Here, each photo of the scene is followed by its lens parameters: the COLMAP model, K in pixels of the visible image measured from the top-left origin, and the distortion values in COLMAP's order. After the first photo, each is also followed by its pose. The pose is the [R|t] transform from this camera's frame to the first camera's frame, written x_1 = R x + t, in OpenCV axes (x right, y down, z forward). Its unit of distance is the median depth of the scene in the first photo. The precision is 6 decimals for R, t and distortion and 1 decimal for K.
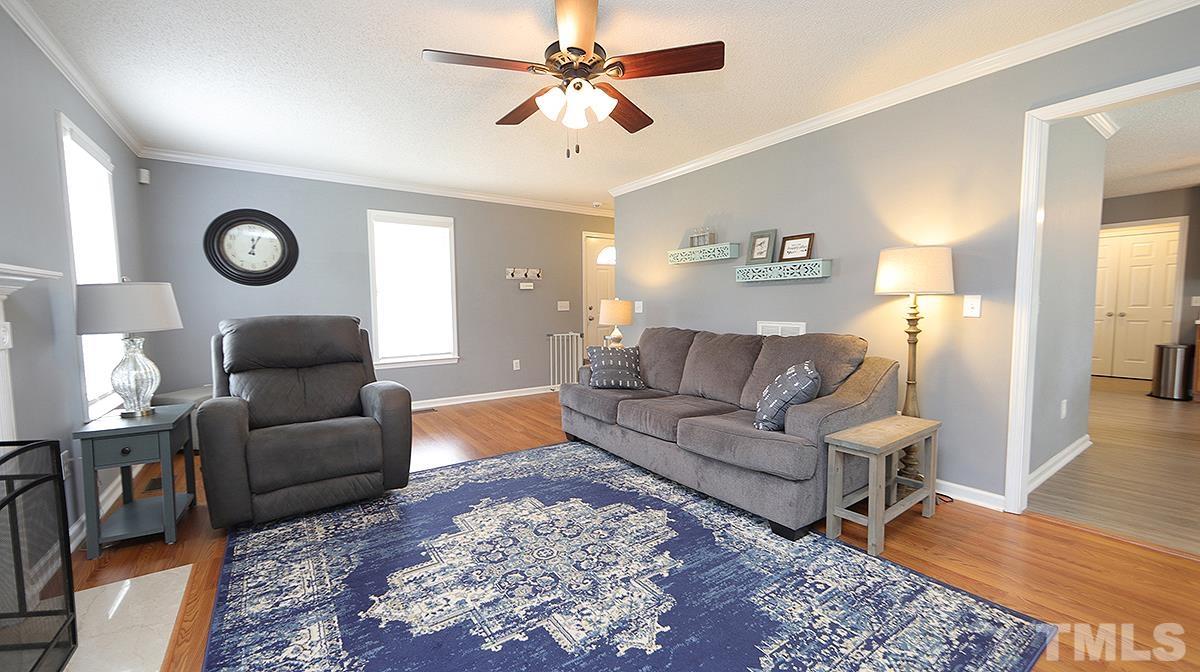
lens RADIAL K [[469.5, 0, 601.6], [0, 469.5, 335.5], [0, 0, 1]] dist [0.001541, -0.000336]
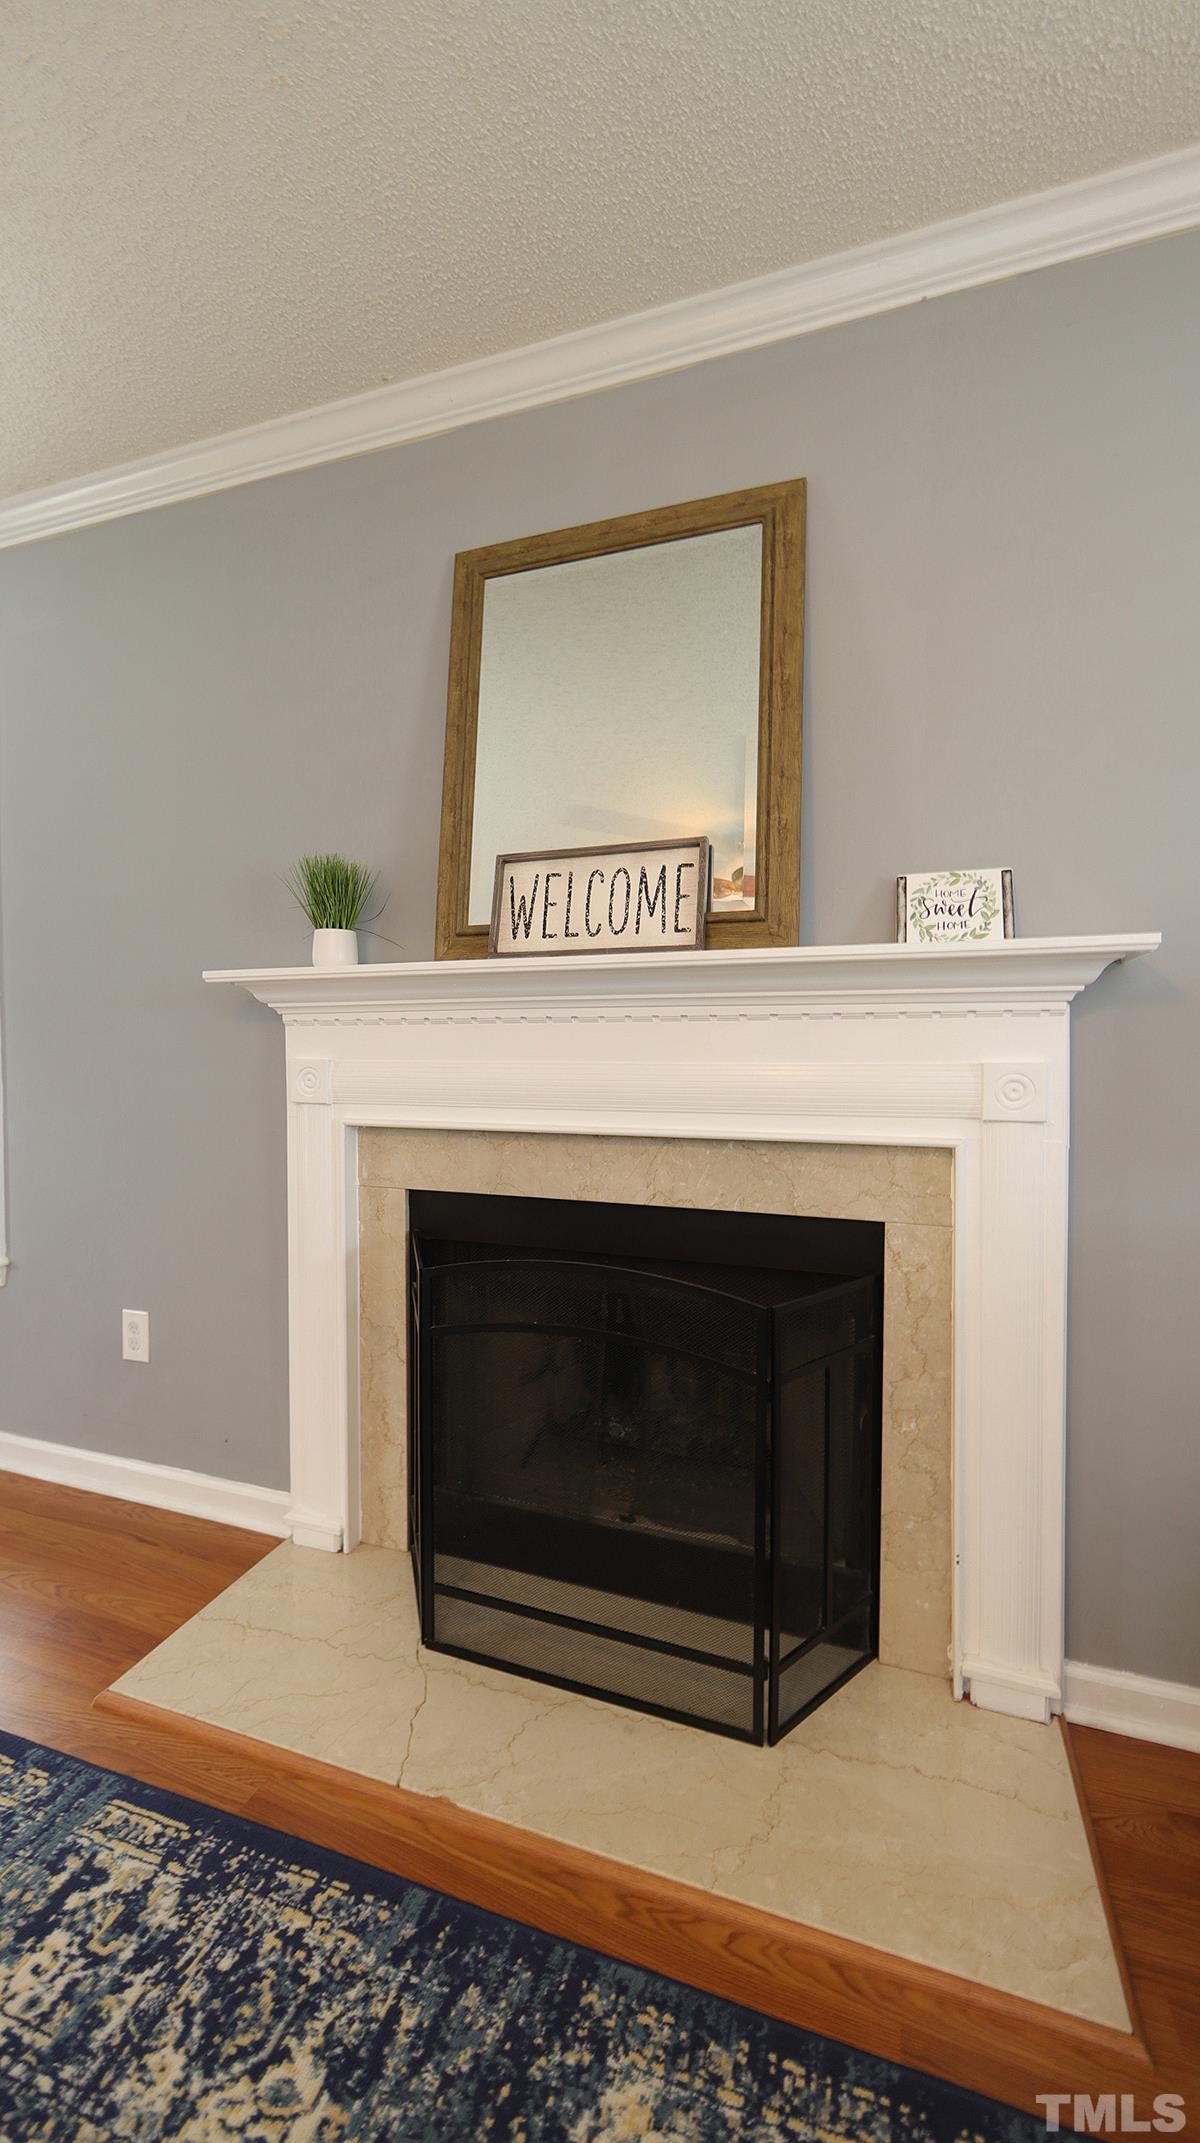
lens RADIAL K [[838.4, 0, 592.6], [0, 838.4, 1076.8], [0, 0, 1]] dist [0.001541, -0.000336]
pose [[-0.814132, 0.024007, -0.580184, -0.335406], [-0.035753, 0.995177, 0.091347, -0.050337], [0.579579, 0.095112, -0.809347, 1.003305]]
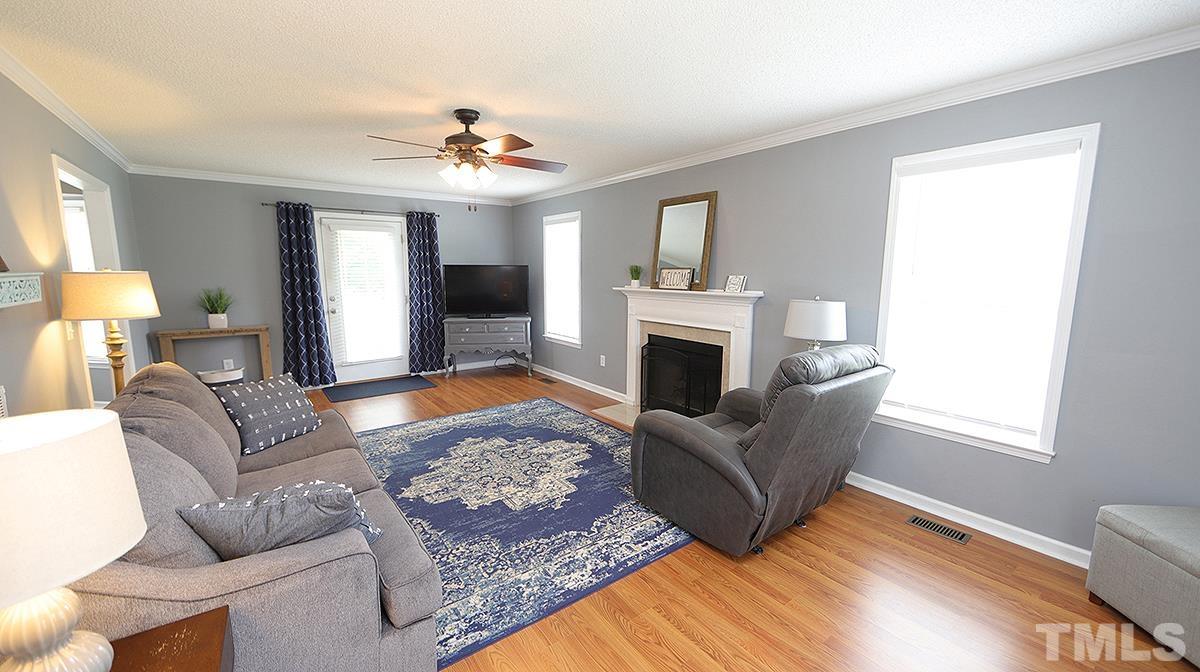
lens RADIAL K [[469.5, 0, 600.9], [0, 469.5, 336.2], [0, 0, 1]] dist [0.001541, -0.000336]
pose [[-0.999527, 0.010568, -0.028889, -0.372989], [0.004338, 0.978171, 0.207758, -0.289636], [0.030454, 0.207535, -0.977753, 2.300937]]
